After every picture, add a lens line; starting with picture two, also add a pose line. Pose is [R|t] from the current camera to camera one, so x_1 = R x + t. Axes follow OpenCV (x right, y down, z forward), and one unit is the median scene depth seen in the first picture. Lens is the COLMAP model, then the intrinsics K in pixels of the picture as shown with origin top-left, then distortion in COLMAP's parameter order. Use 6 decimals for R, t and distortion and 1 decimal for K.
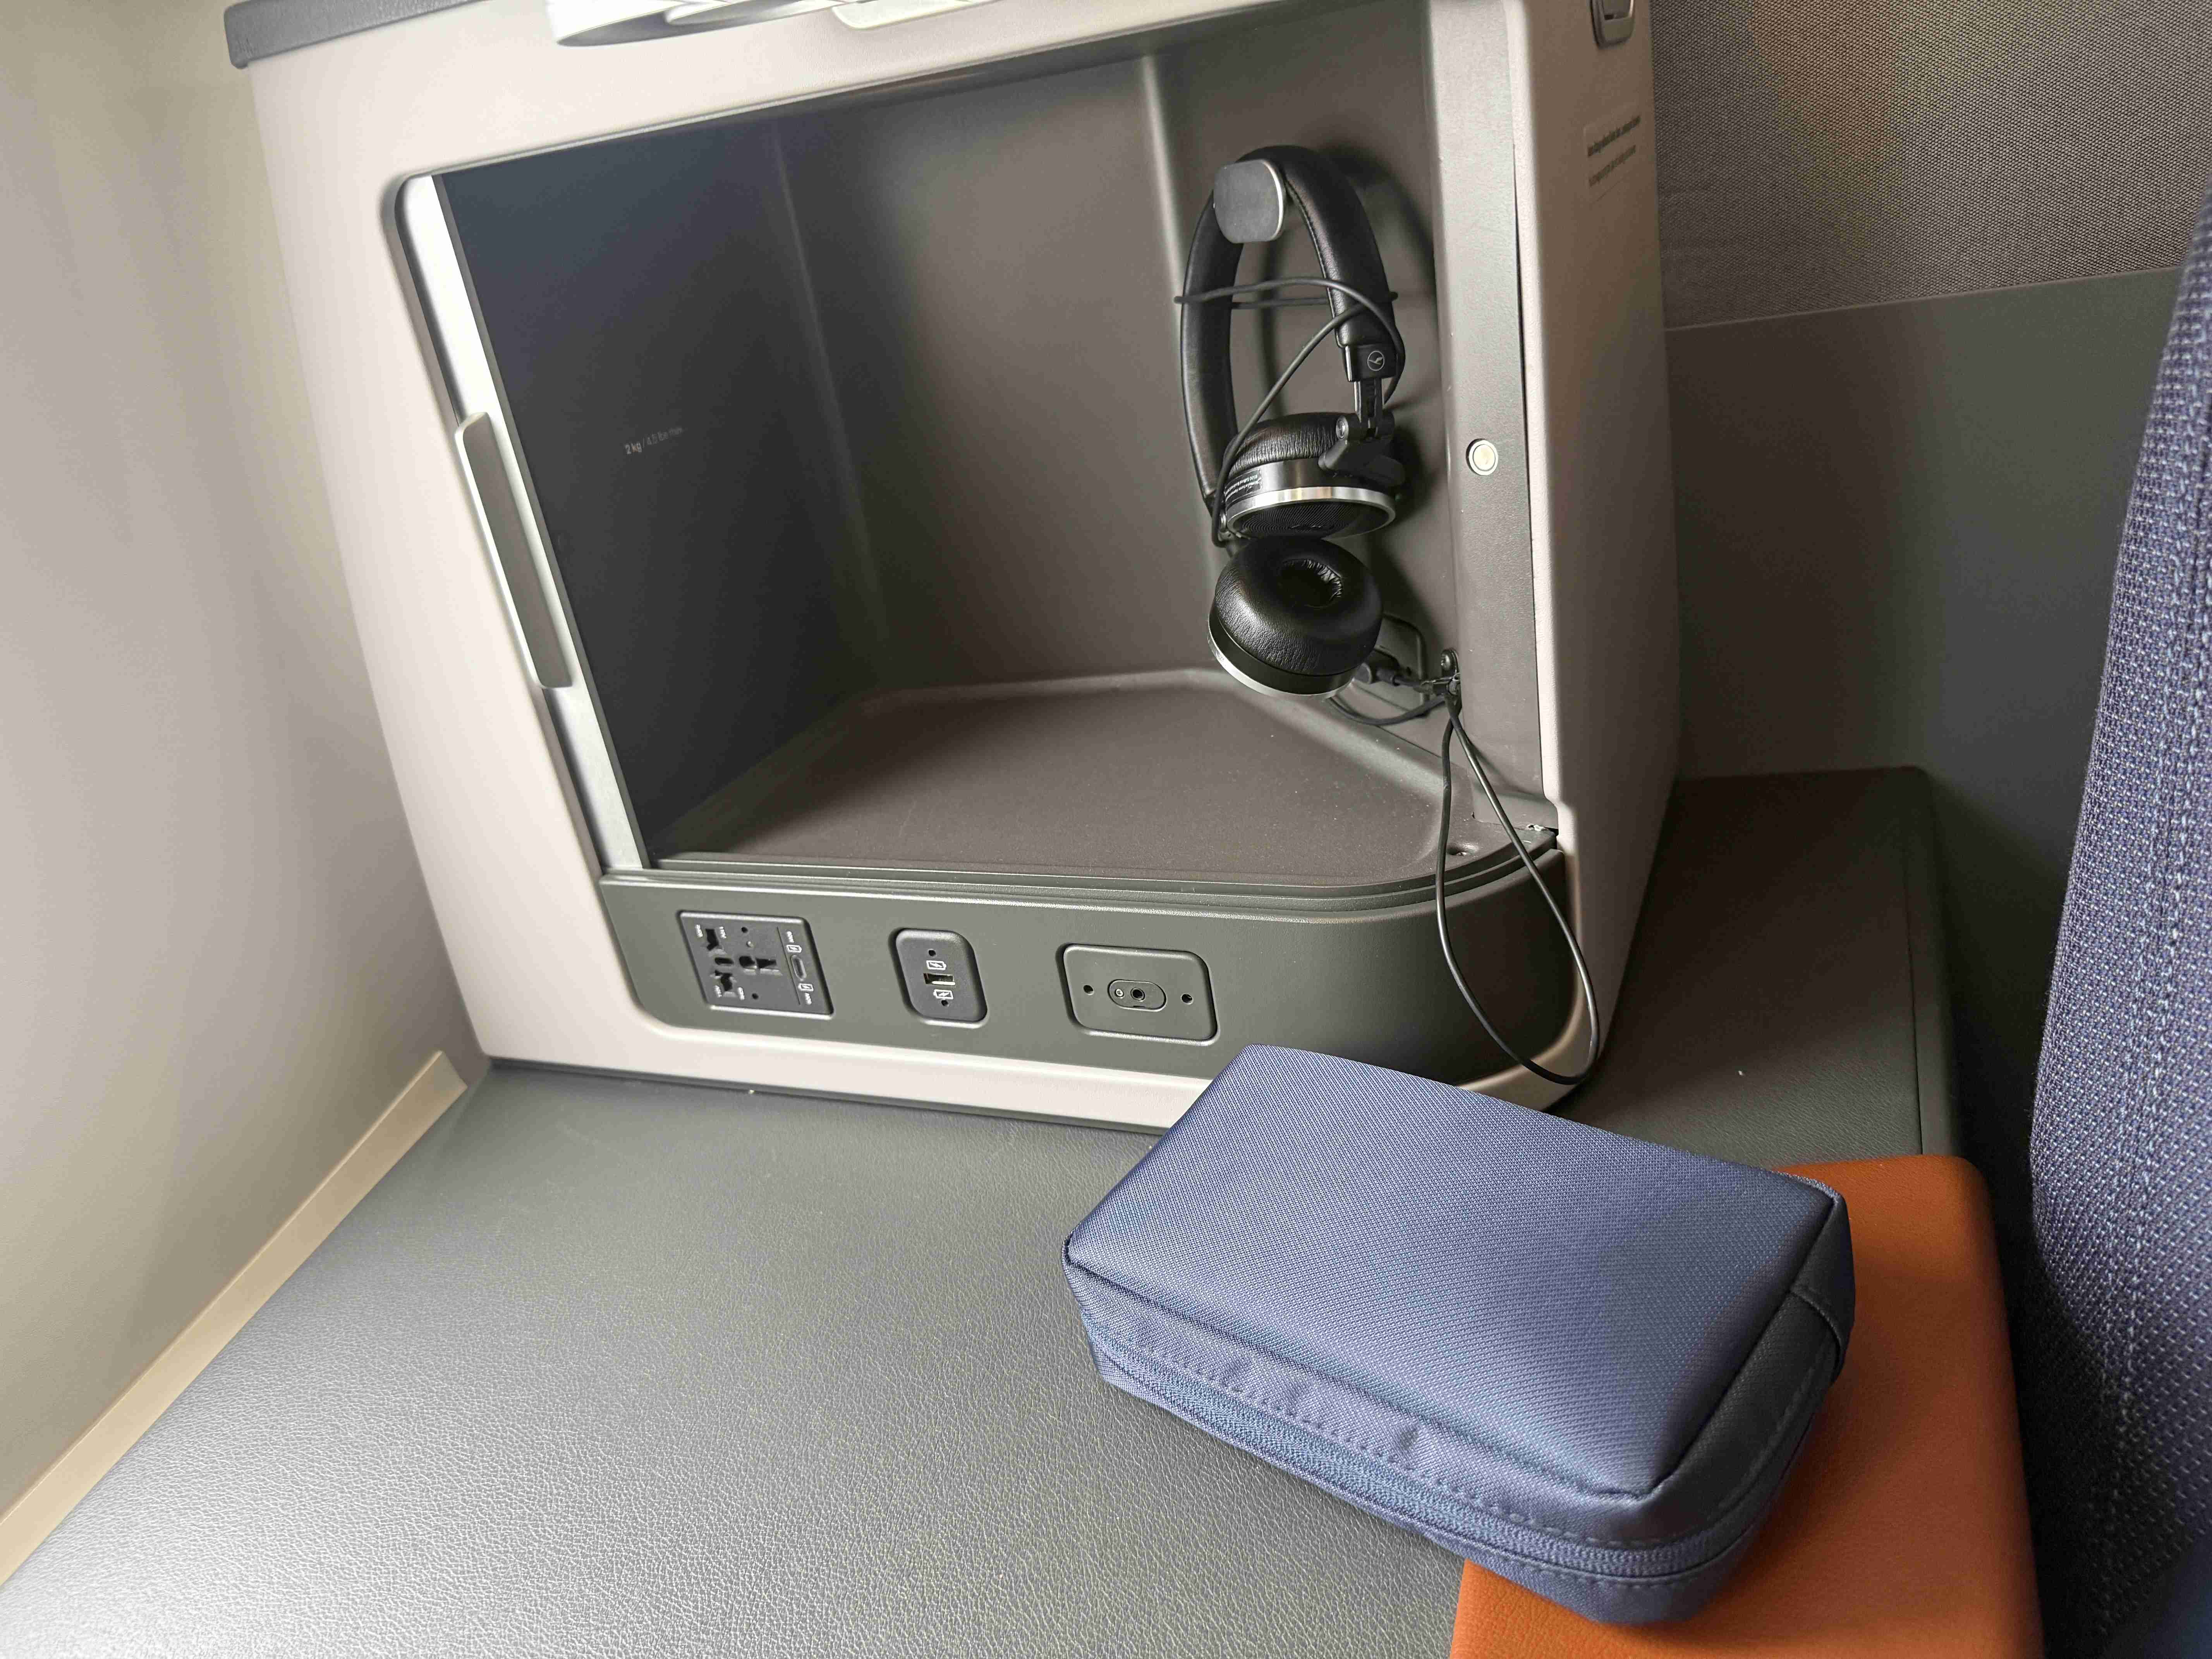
lens RADIAL K [[1503.1, 0, 1106.0], [0, 1503.1, 829.5], [0, 0, 1]] dist [-0.004045, -0.002653]
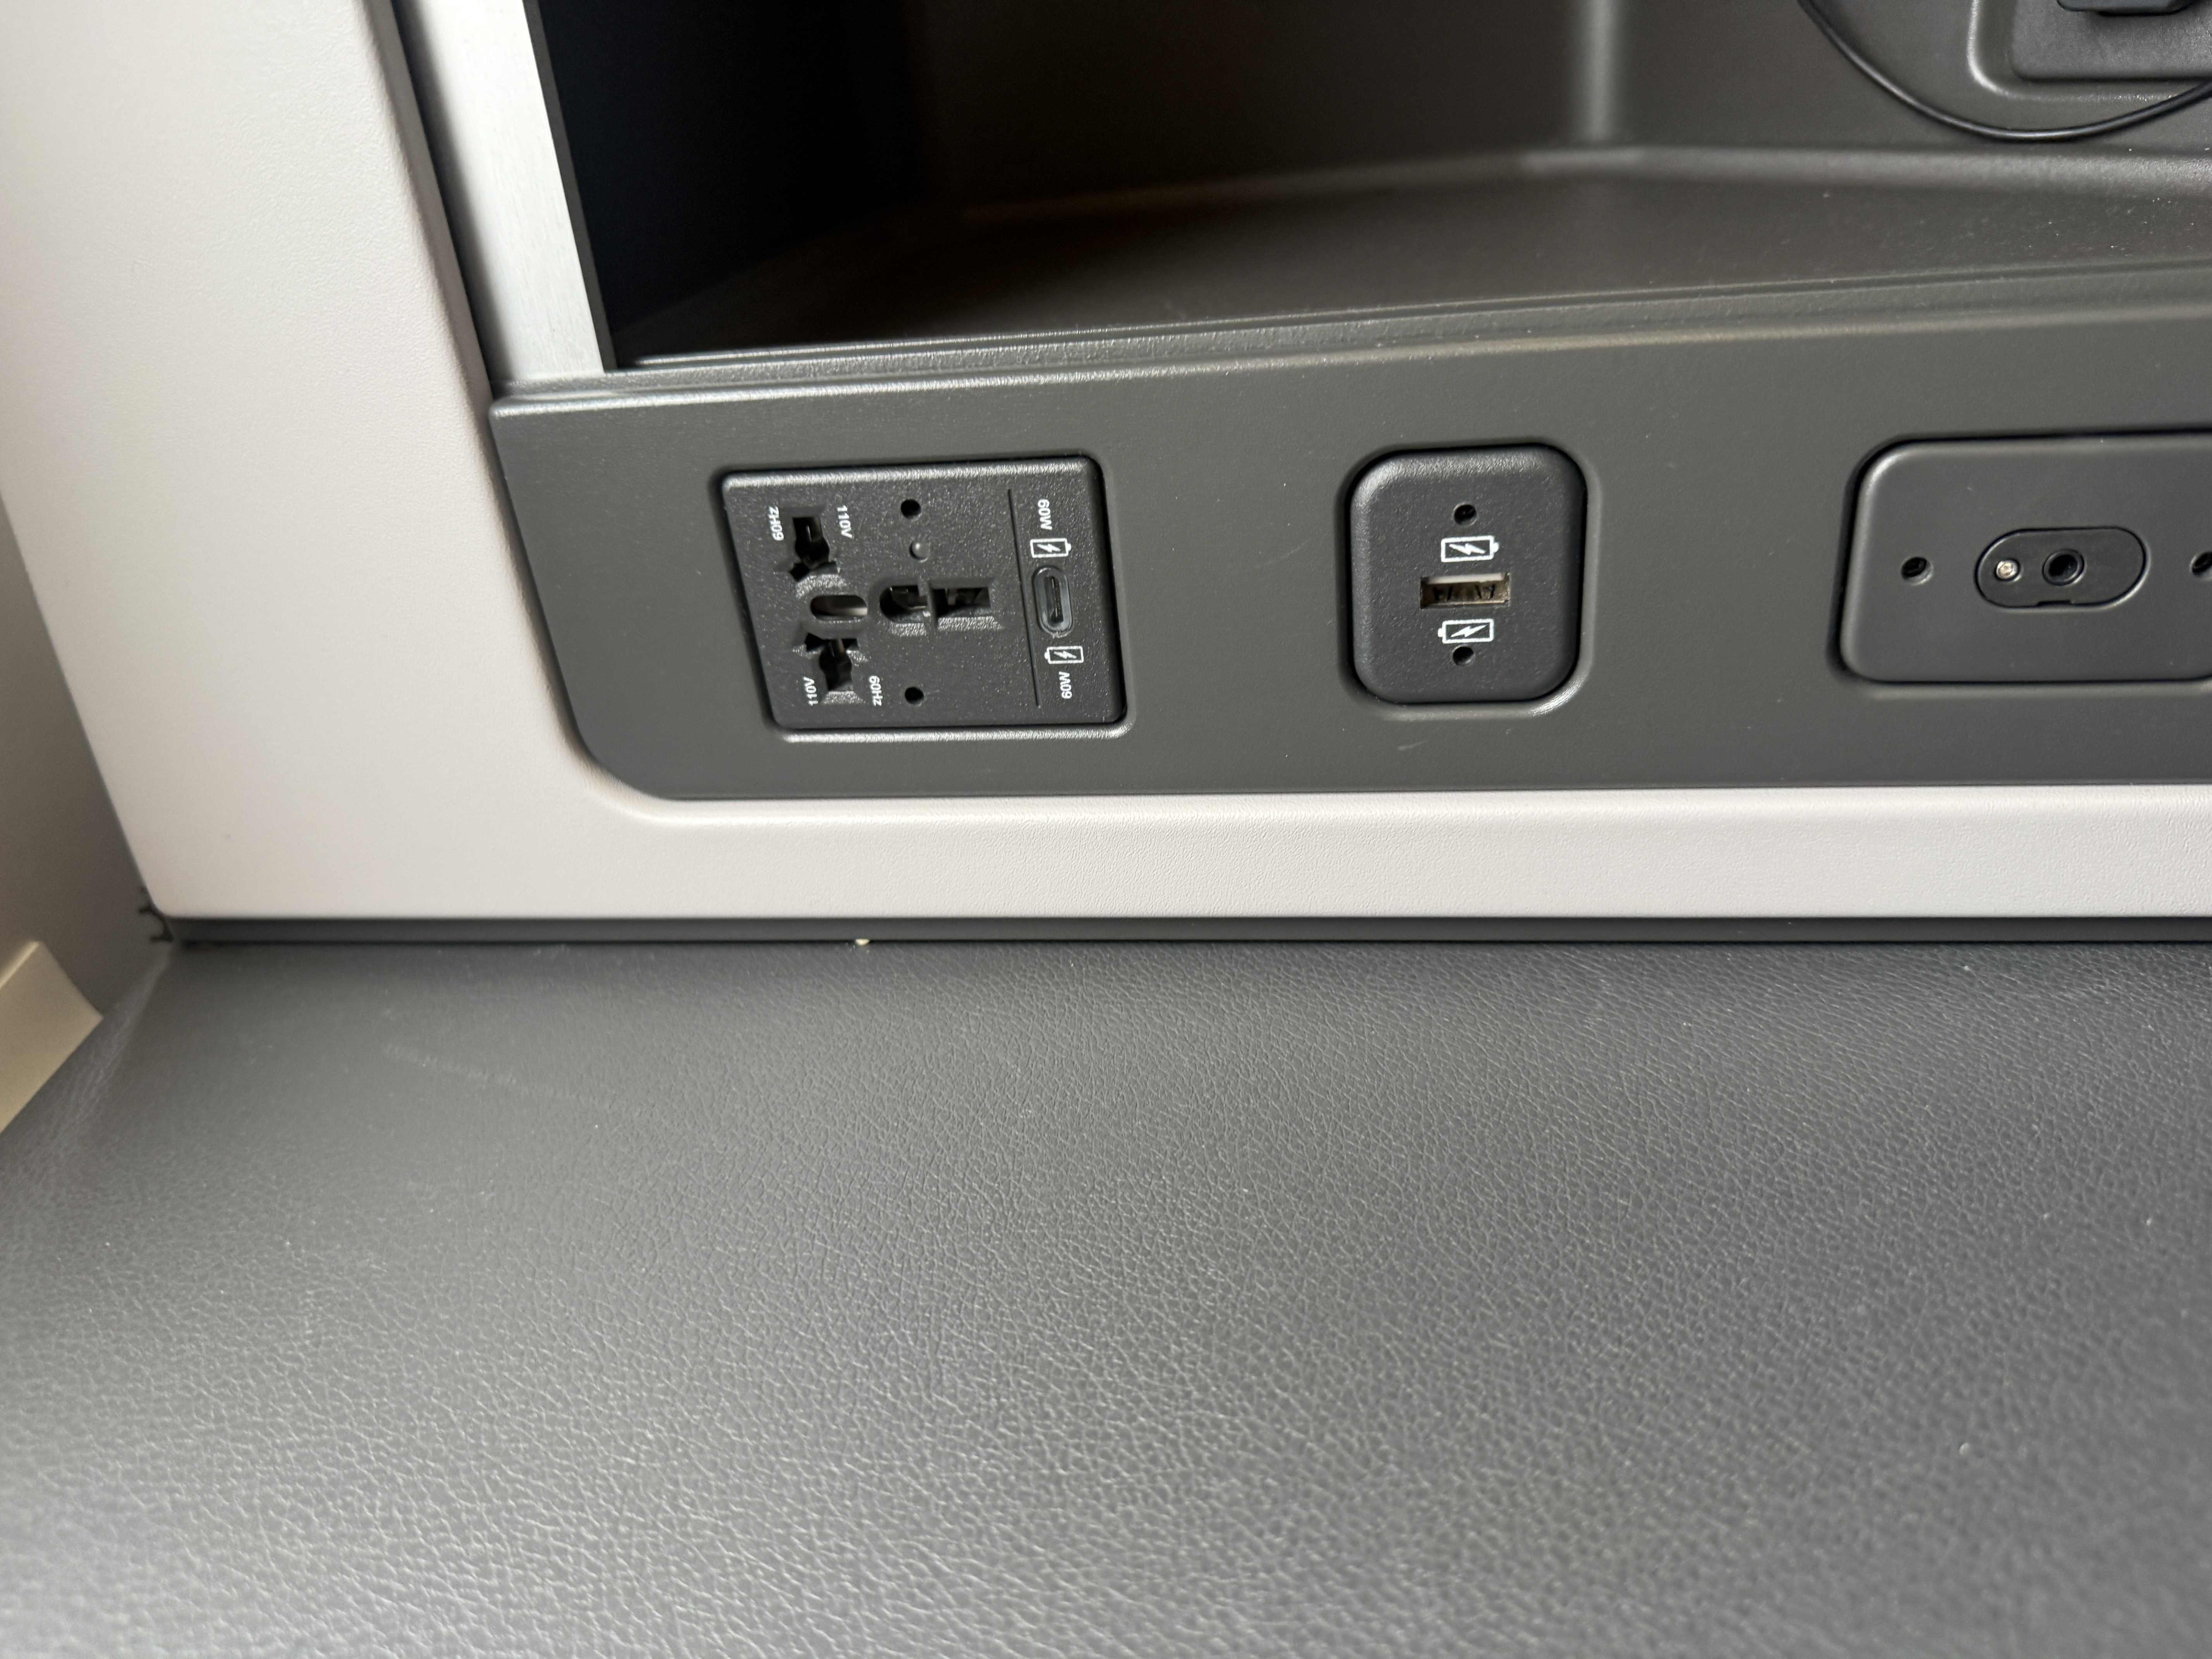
lens RADIAL K [[1503.1, 0, 1106.0], [0, 1503.1, 829.5], [0, 0, 1]] dist [-0.004045, -0.002653]
pose [[0.972695, -0.061283, 0.223849, -0.279888], [0.048004, 0.996776, 0.064293, 0.125536], [-0.227067, -0.051791, 0.972501, 0.599414]]
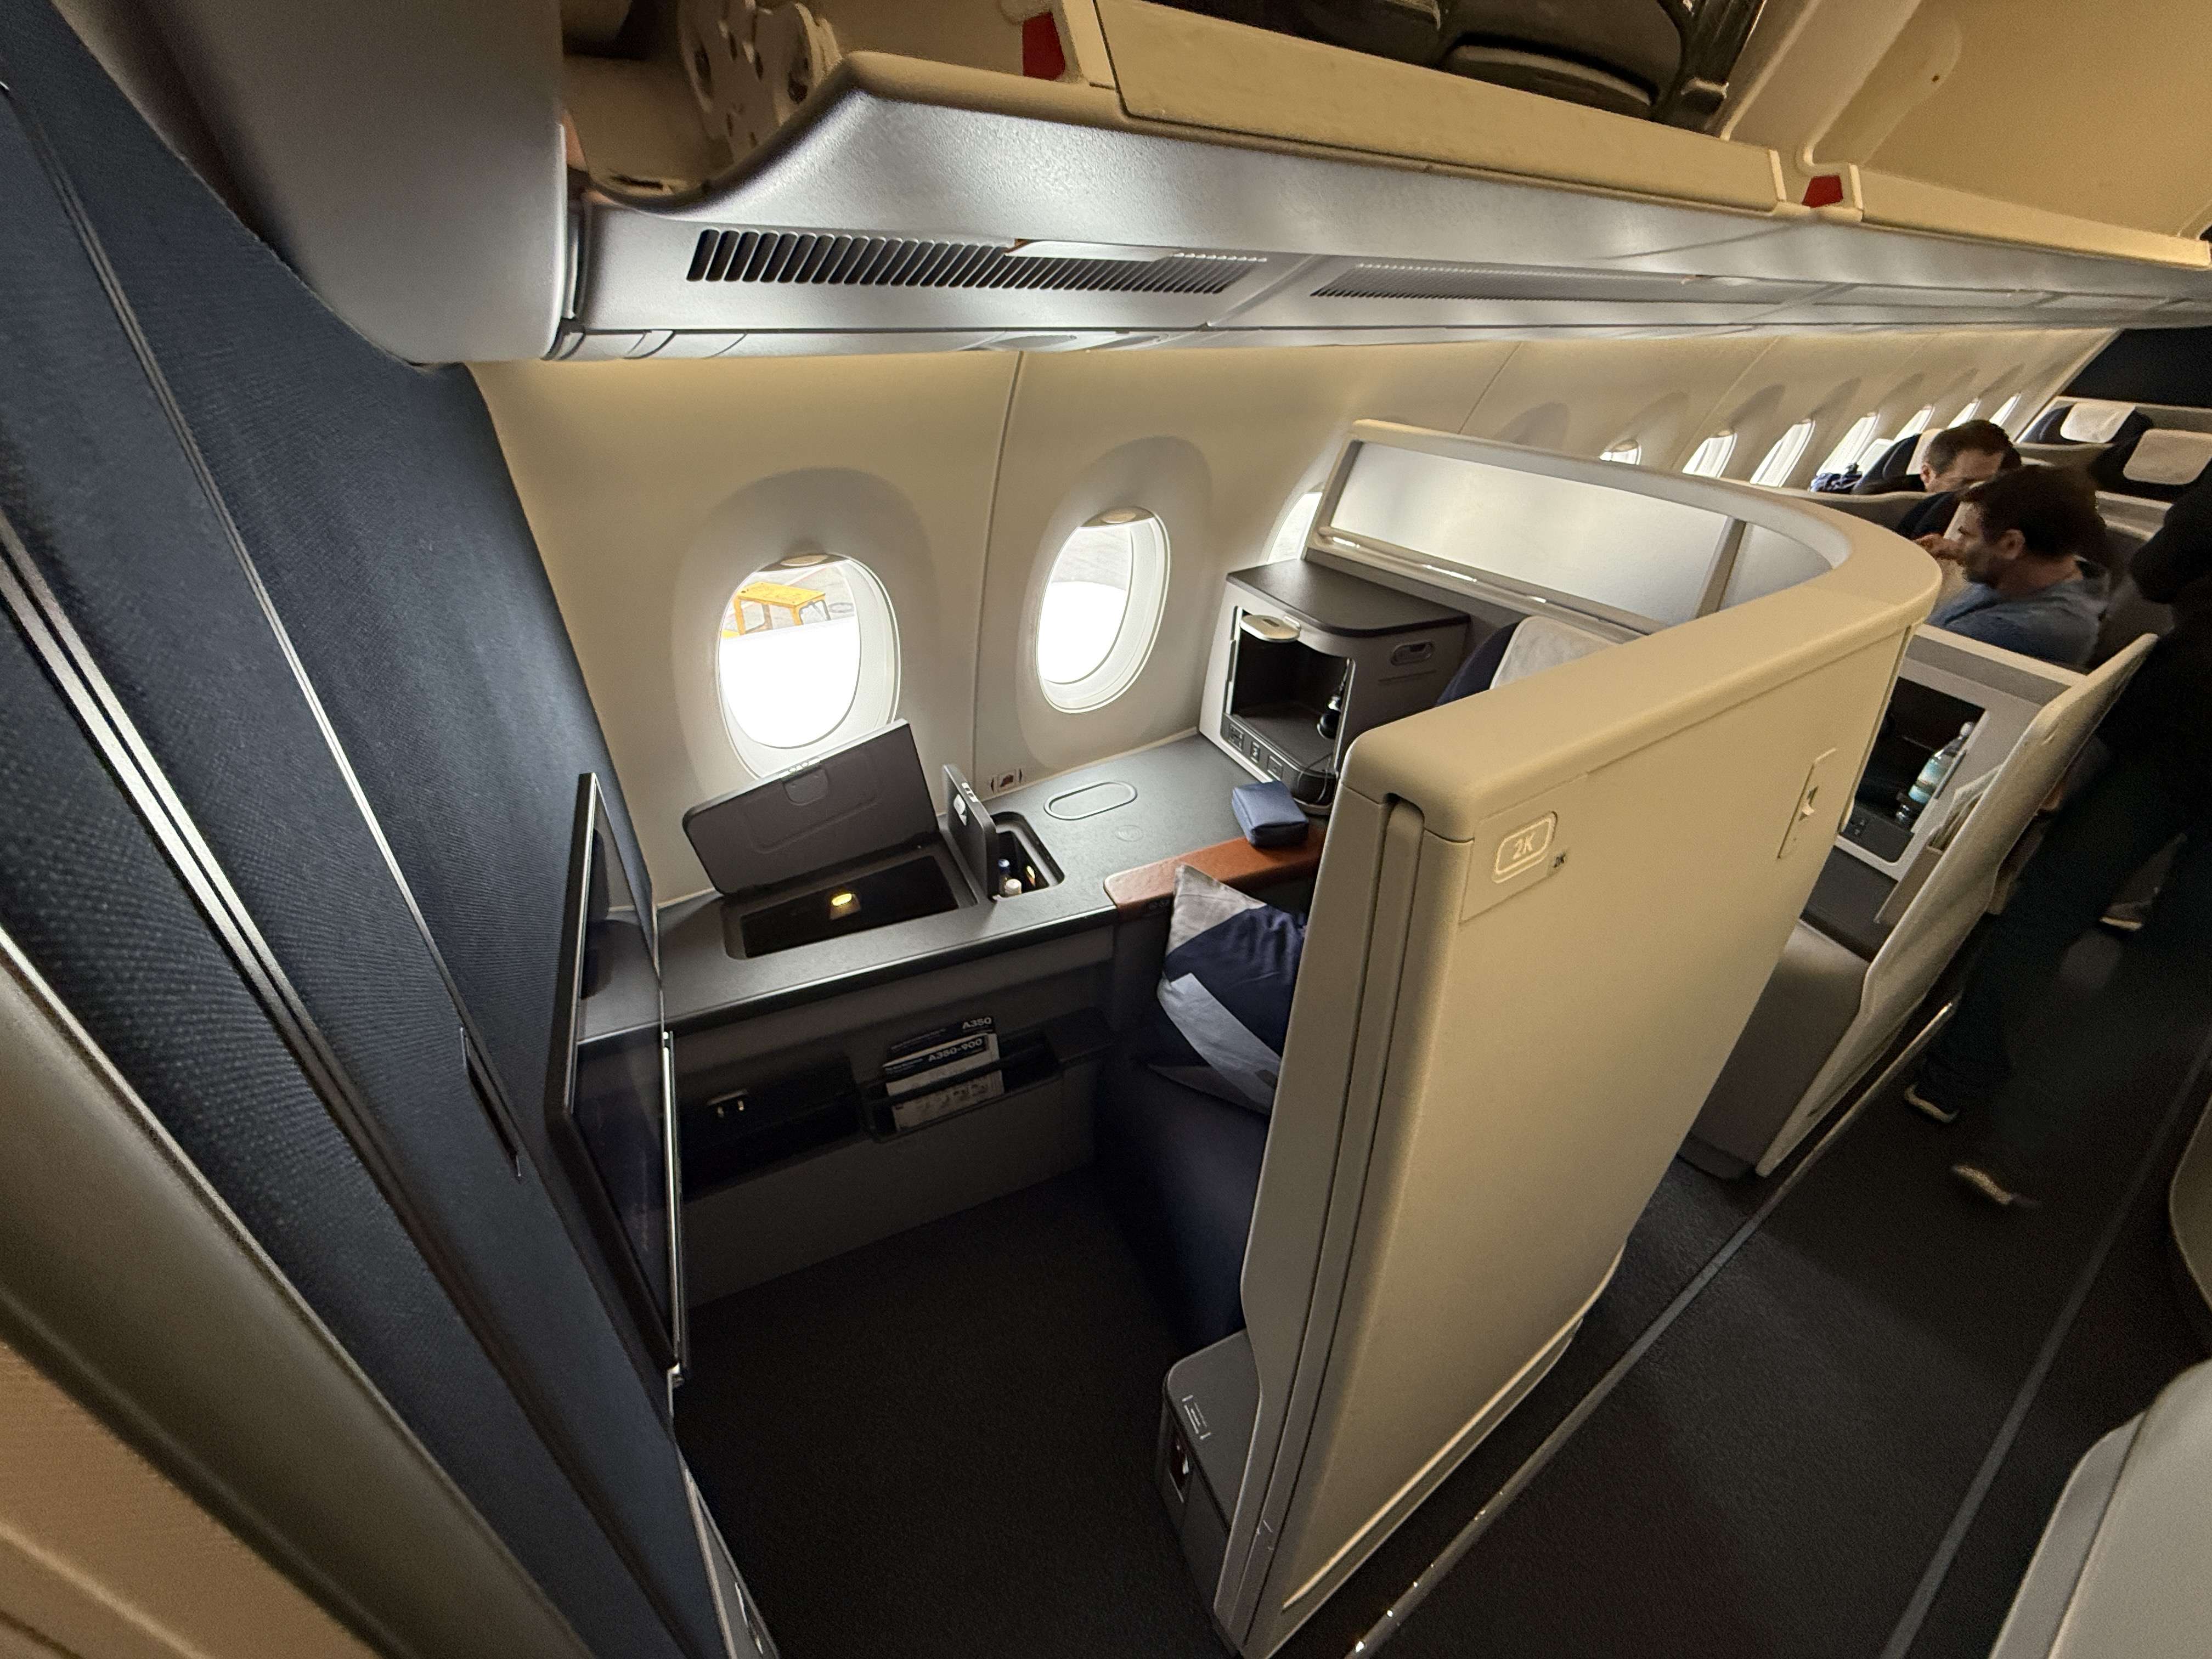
lens RADIAL K [[873.2, 0, 1106.0], [0, 873.2, 829.5], [0, 0, 1]] dist [-0.000363, -0.000013]
pose [[0.721912, 0.505461, -0.472602, 1.235525], [-0.403983, 0.862348, 0.305210, -0.447949], [0.561819, -0.029411, 0.826737, -2.202187]]
